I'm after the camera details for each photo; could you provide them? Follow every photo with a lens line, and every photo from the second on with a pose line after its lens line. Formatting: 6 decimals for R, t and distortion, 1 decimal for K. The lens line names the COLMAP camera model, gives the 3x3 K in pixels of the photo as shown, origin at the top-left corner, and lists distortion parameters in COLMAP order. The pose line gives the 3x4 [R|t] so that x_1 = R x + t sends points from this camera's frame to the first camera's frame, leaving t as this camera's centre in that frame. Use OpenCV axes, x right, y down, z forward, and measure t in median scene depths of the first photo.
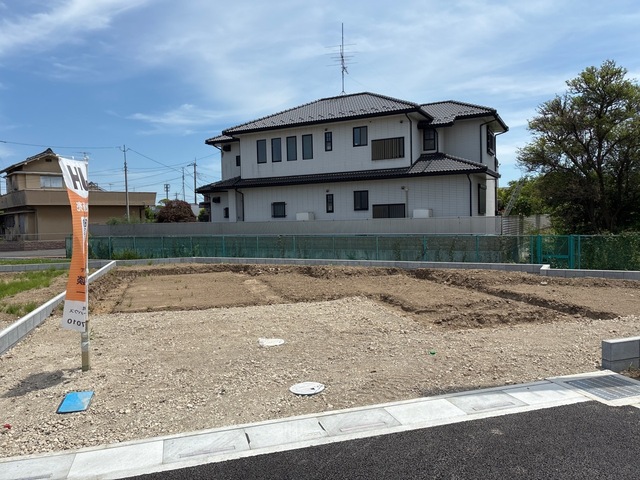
lens RADIAL K [[477.4, 0, 320.0], [0, 477.4, 240.0], [0, 0, 1]] dist [0.052271, -0.070104]
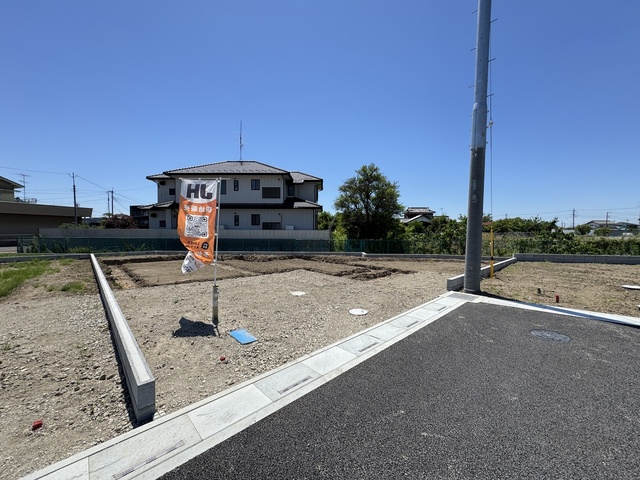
lens RADIAL K [[253.6, 0, 318.0], [0, 253.6, 237.6], [0, 0, 1]] dist [-0.003219, -0.000182]
pose [[0.895340, 0.017080, 0.445055, -0.127986], [-0.006034, 0.999638, -0.026224, 0.008704], [-0.445342, 0.020794, 0.895119, 0.034566]]
